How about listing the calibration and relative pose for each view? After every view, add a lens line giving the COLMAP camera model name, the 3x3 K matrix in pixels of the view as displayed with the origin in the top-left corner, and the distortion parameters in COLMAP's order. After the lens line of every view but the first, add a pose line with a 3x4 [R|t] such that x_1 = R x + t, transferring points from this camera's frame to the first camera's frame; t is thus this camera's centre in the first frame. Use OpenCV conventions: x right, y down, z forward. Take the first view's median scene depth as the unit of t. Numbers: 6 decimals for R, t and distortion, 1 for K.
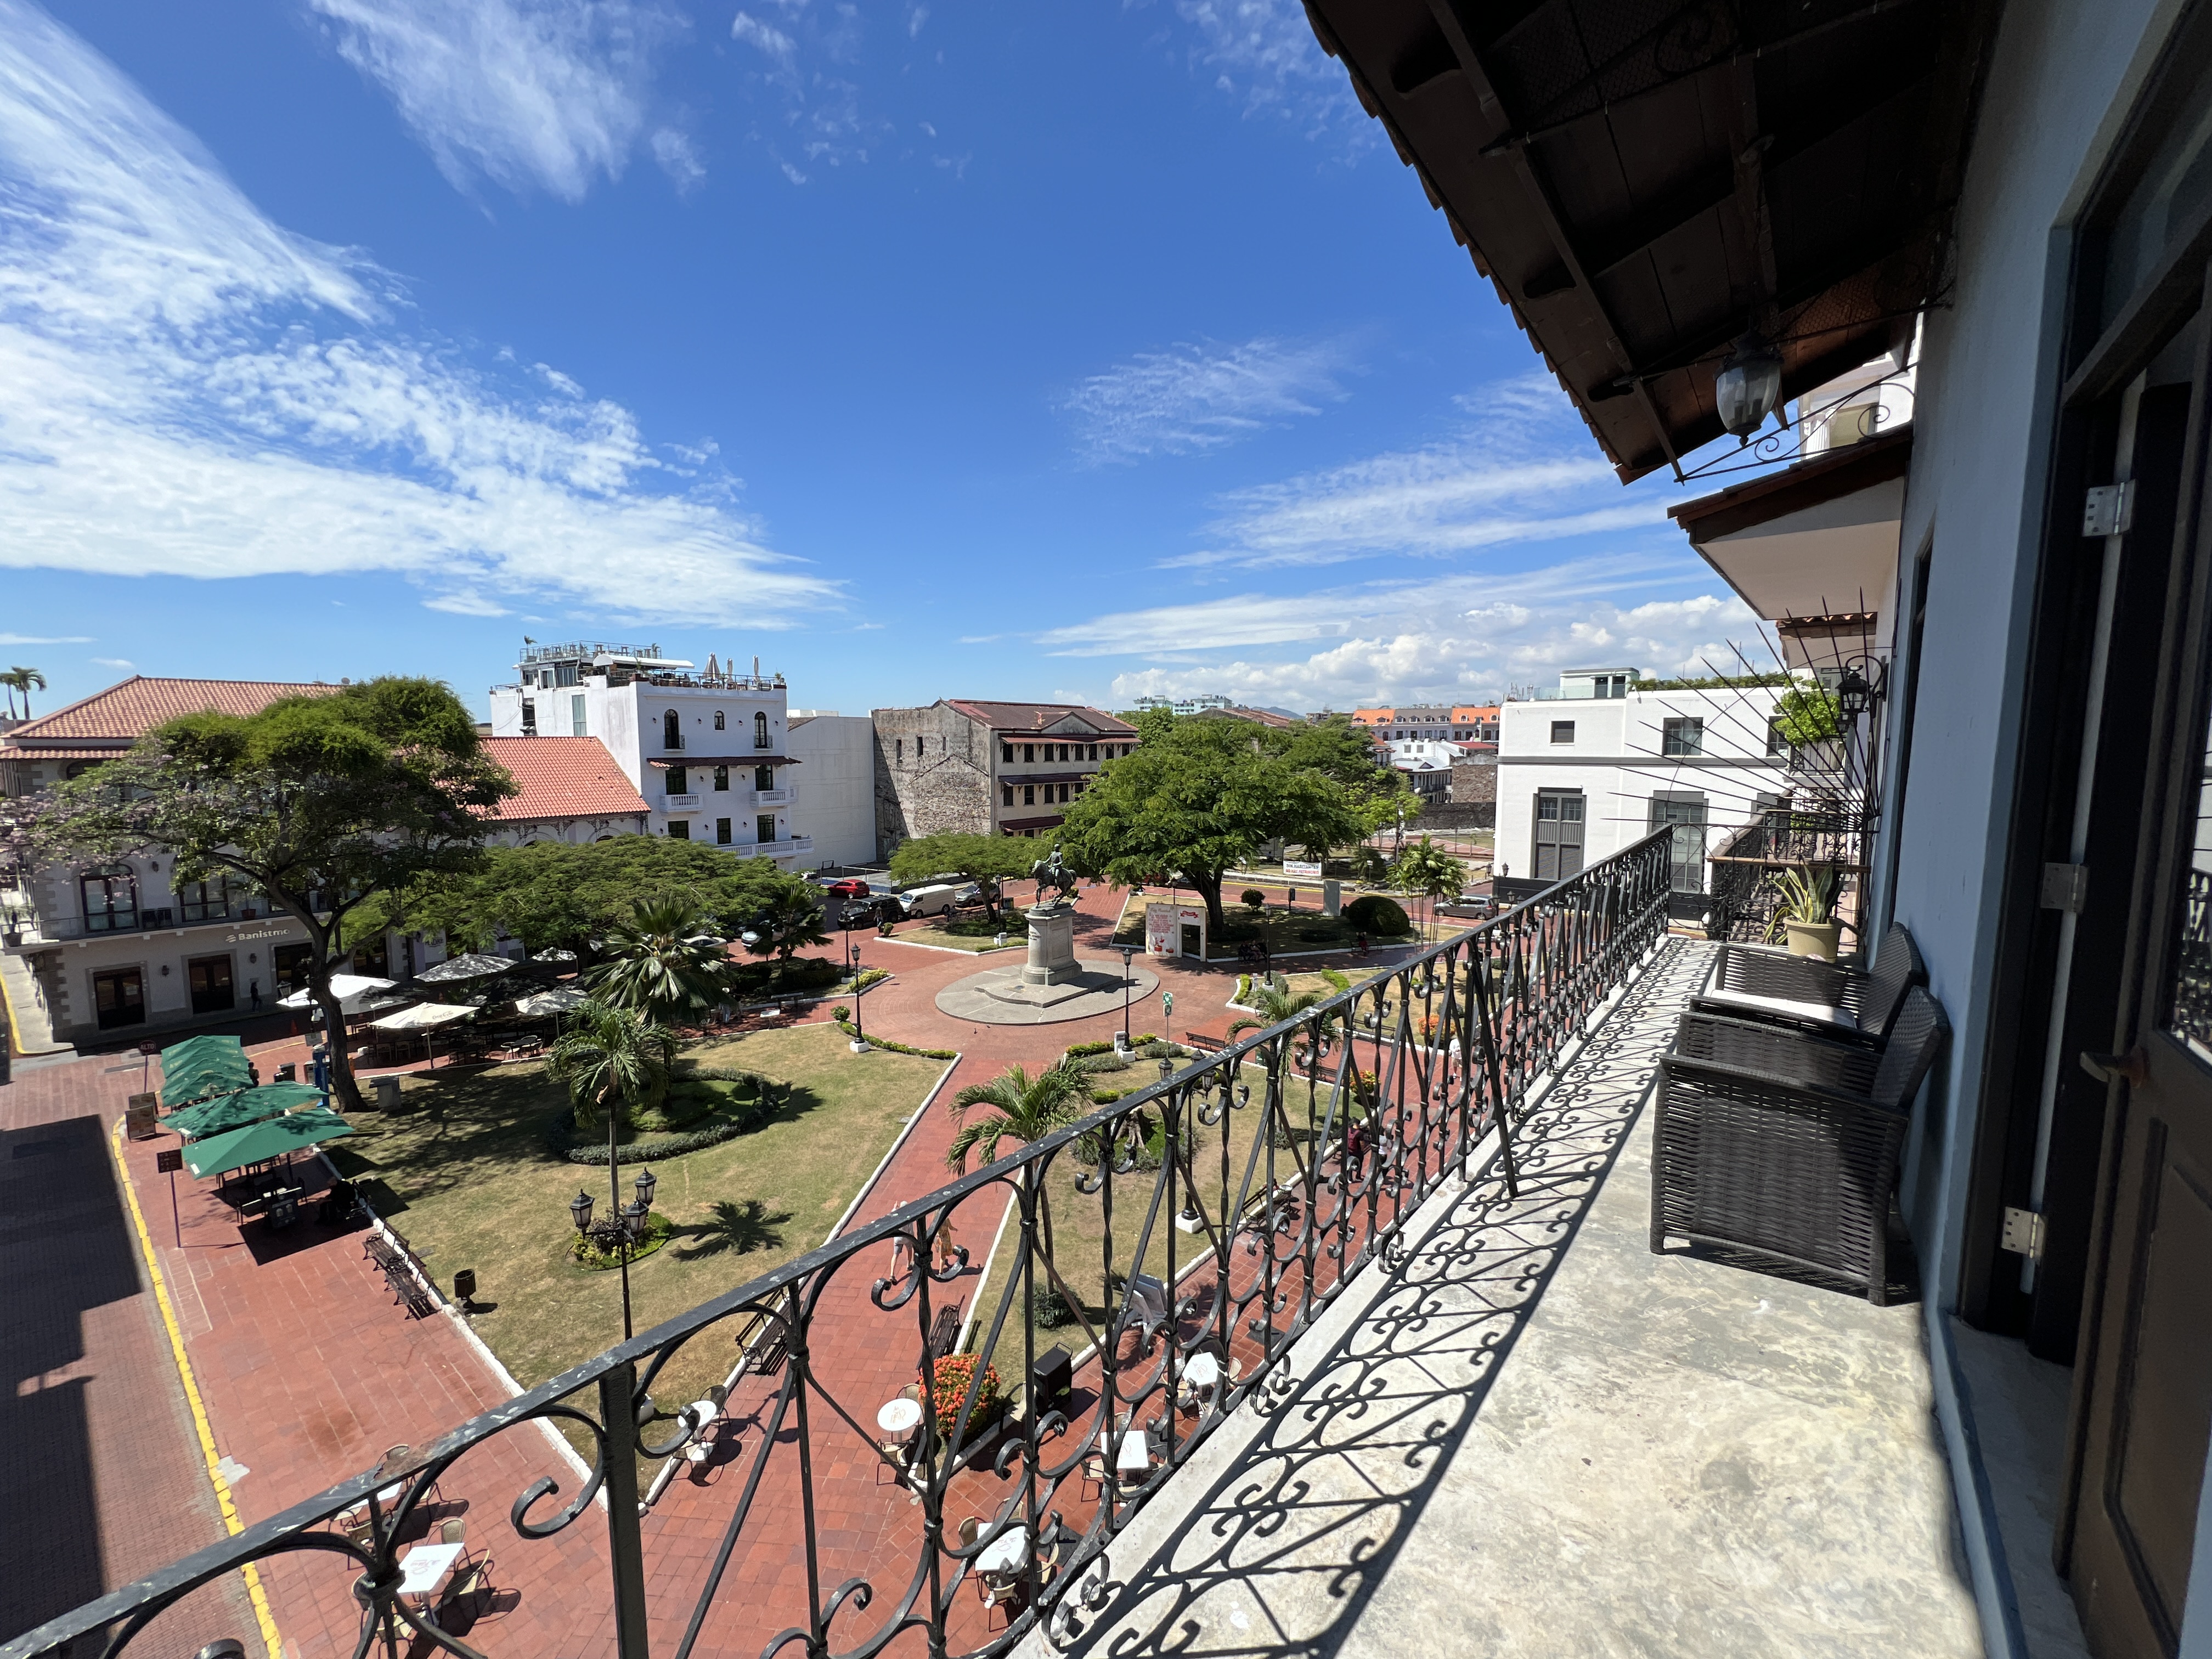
lens RADIAL K [[883.5, 0, 1096.2], [0, 883.5, 836.1], [0, 0, 1]] dist [0.002841, 0.000494]
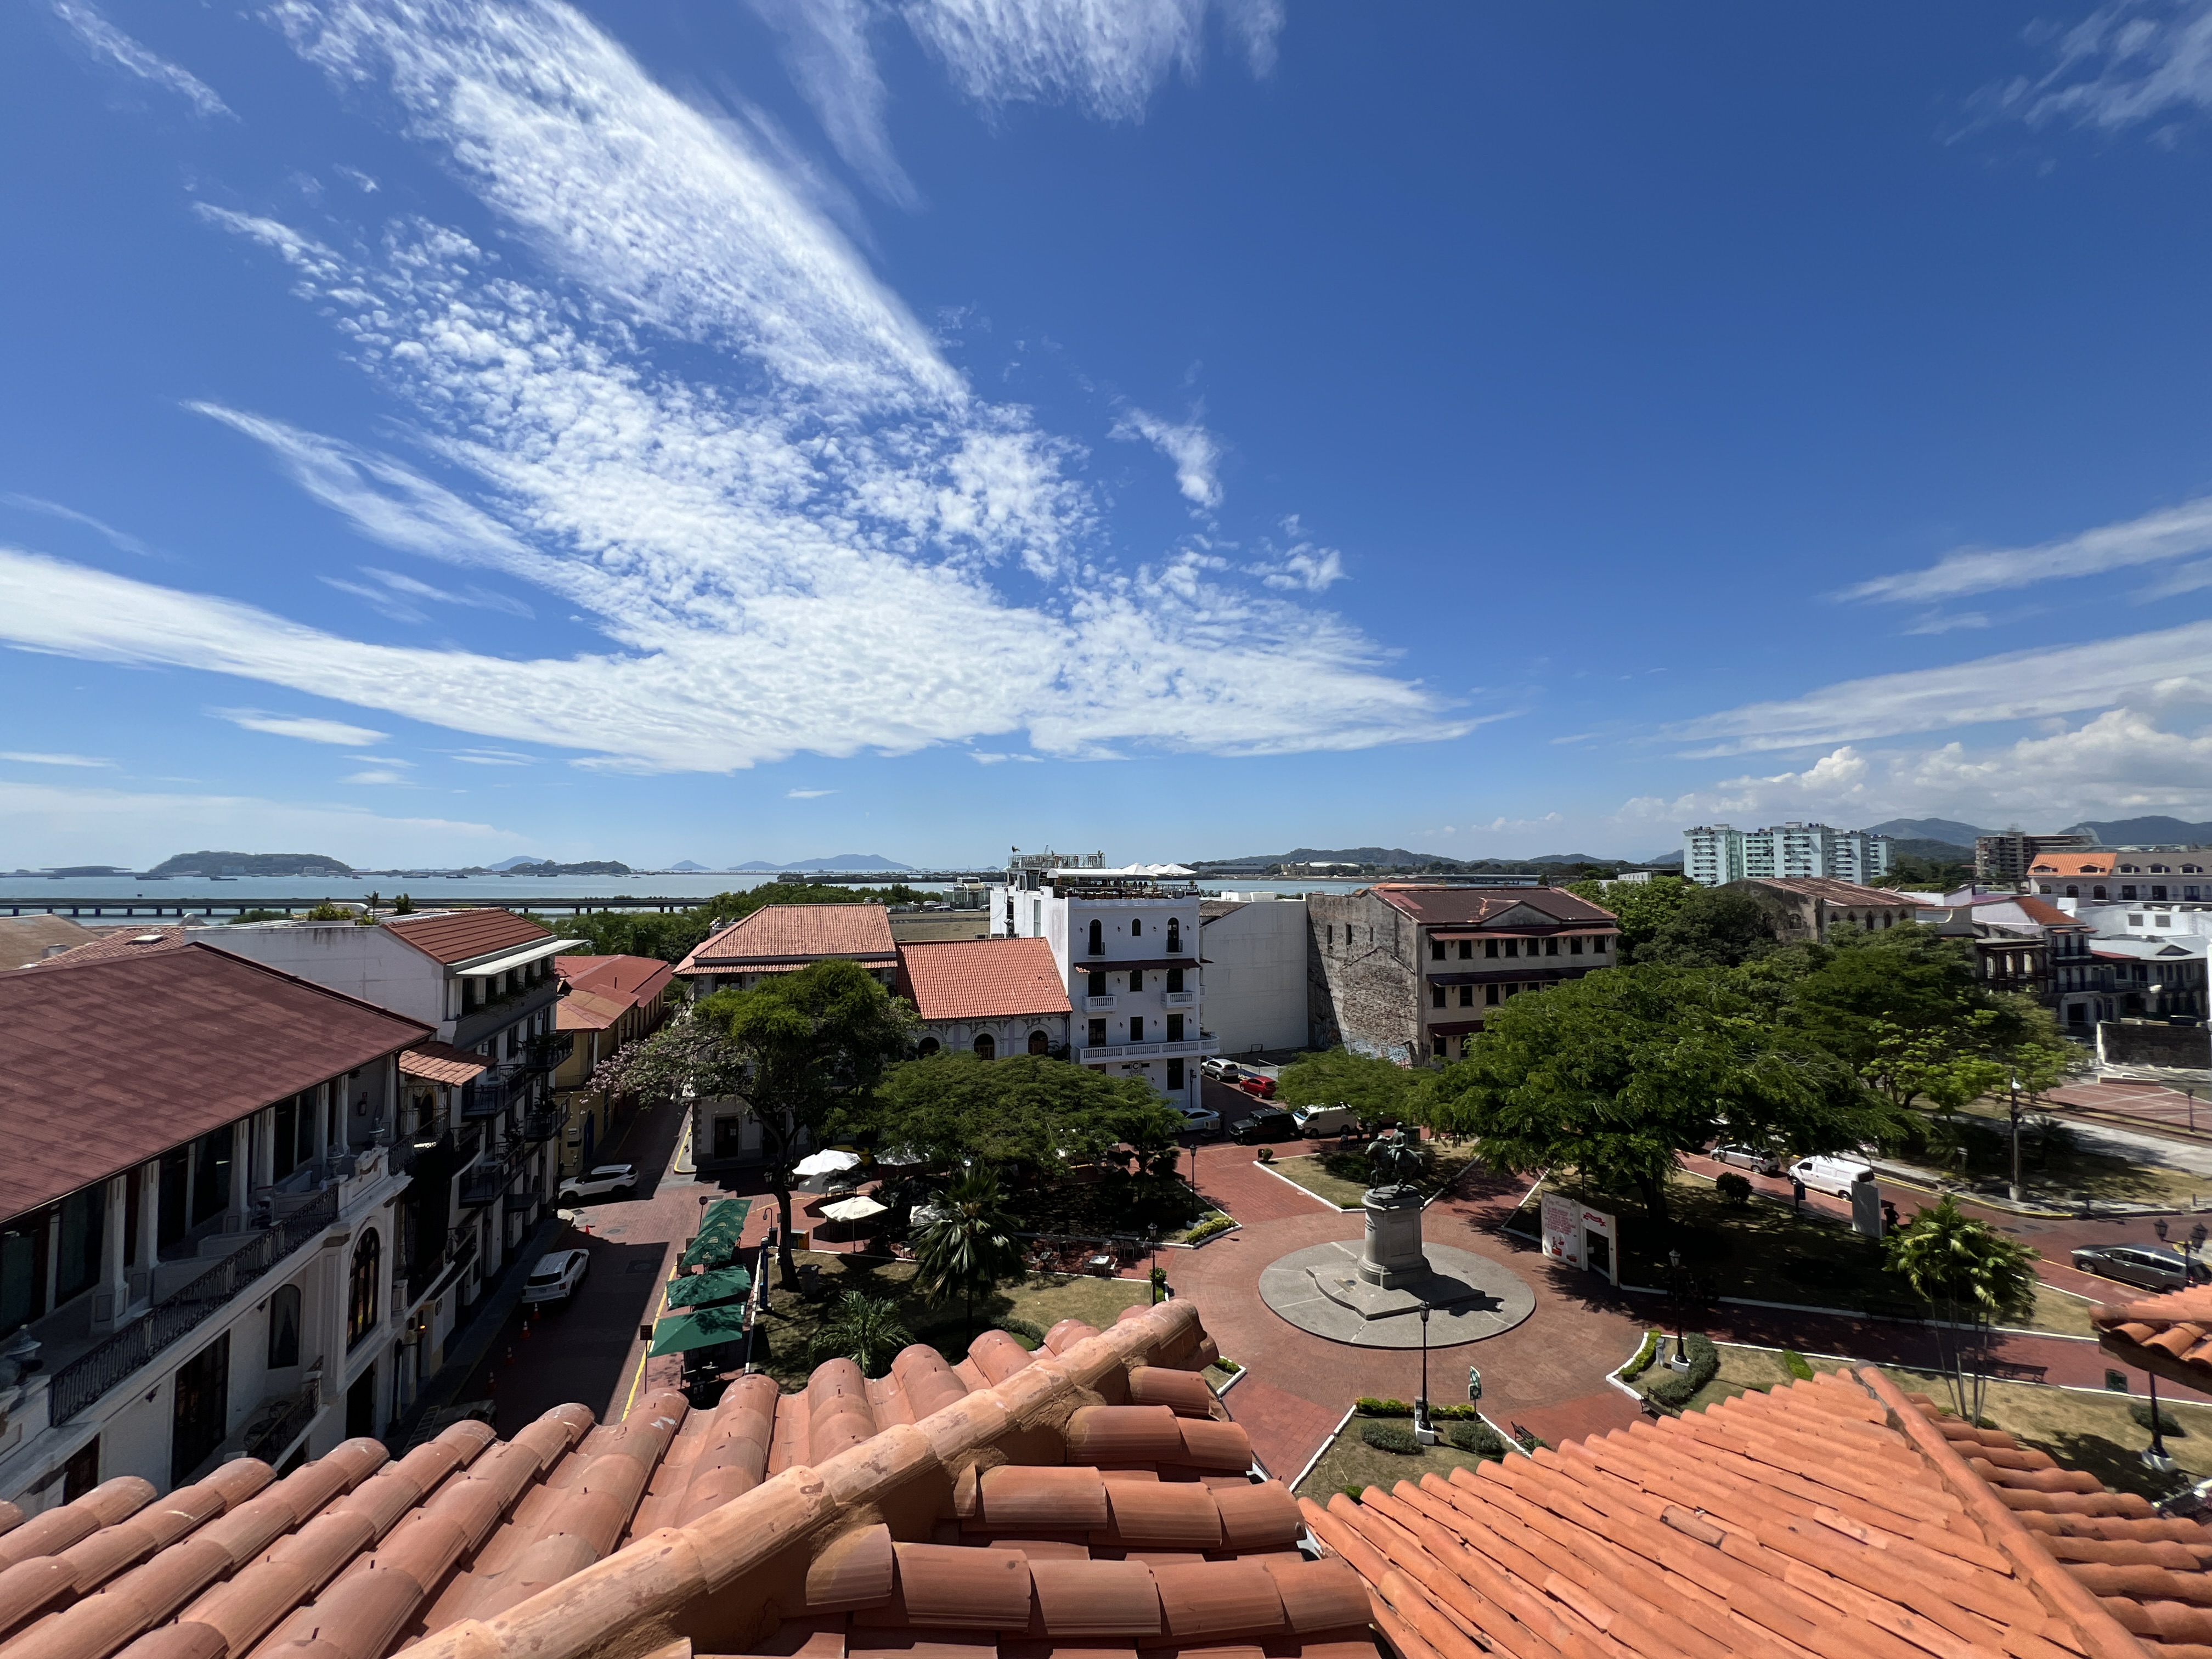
lens RADIAL K [[886.3, 0, 1101.1], [0, 886.3, 825.7], [0, 0, 1]] dist [-0.002215, 0.000724]
pose [[0.845326, -0.025808, -0.533627, 0.125875], [-0.053066, 0.989837, -0.131936, -0.103131], [0.531609, 0.139846, 0.835365, 0.028396]]
